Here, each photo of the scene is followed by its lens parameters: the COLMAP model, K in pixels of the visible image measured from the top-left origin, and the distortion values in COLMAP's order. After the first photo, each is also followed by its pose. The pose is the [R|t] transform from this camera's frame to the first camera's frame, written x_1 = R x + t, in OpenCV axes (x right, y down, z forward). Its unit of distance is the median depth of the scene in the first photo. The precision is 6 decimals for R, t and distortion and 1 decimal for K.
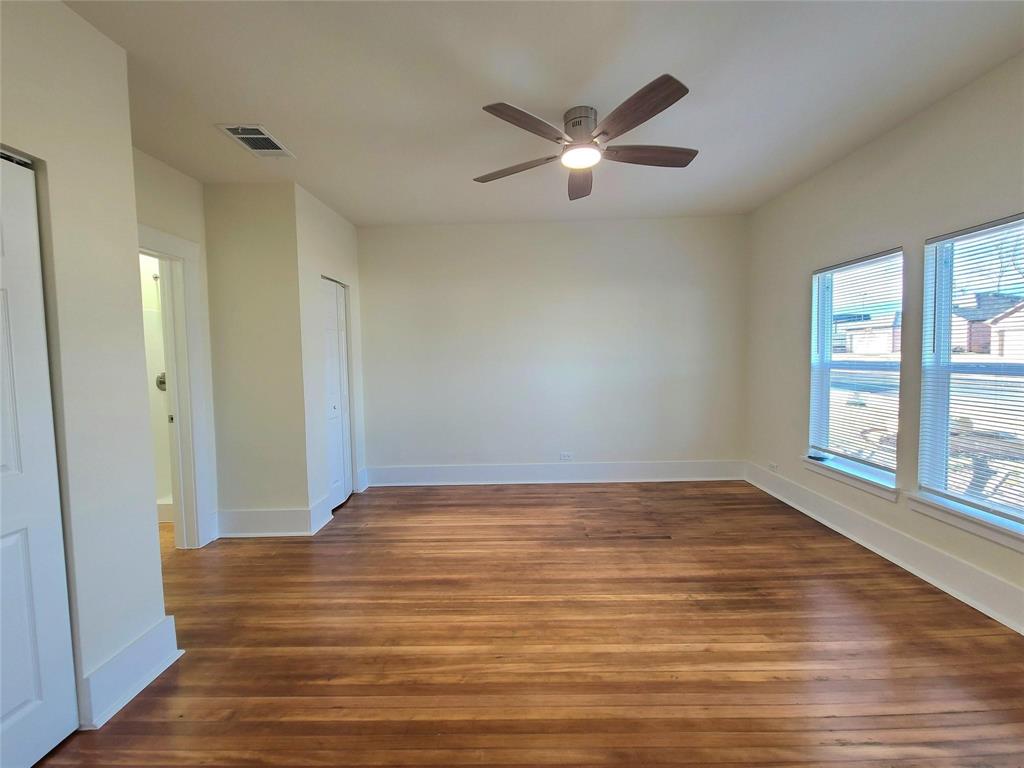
lens RADIAL K [[417.6, 0, 514.4], [0, 417.6, 380.3], [0, 0, 1]] dist [0.000688, -0.001289]
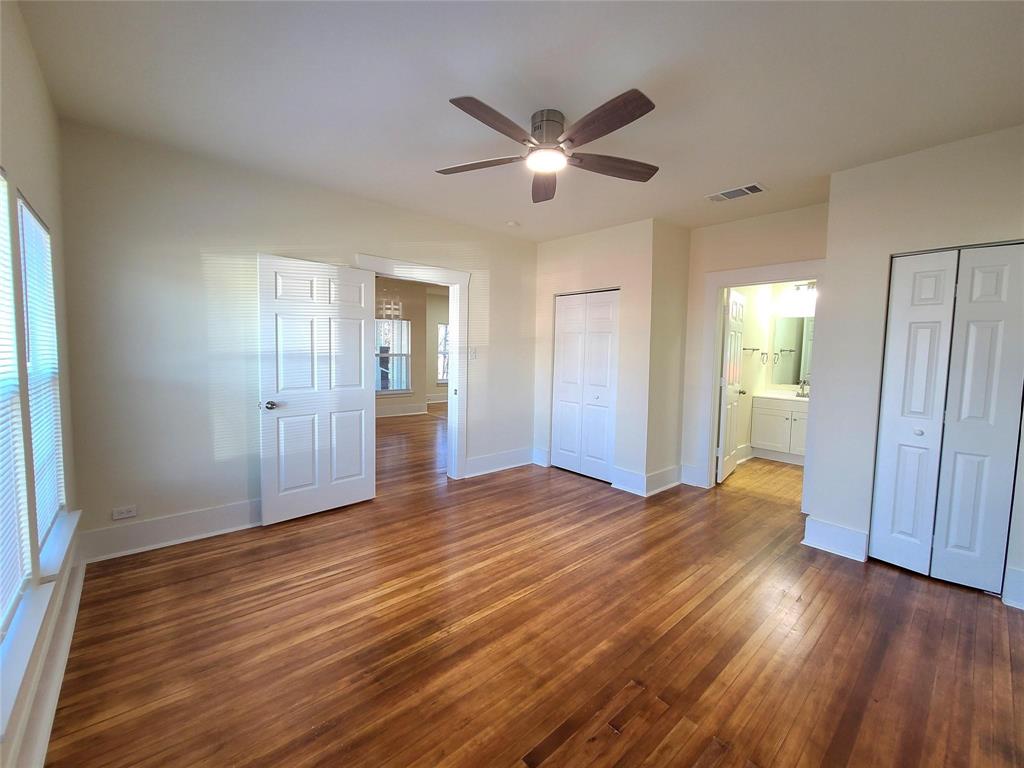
lens RADIAL K [[417.6, 0, 511.2], [0, 417.6, 378.5], [0, 0, 1]] dist [0.000688, -0.001289]
pose [[-0.742634, 0.053257, -0.667577, 0.923677], [-0.046031, 0.990416, 0.130219, -0.148451], [0.668114, 0.127434, -0.733065, 1.744564]]
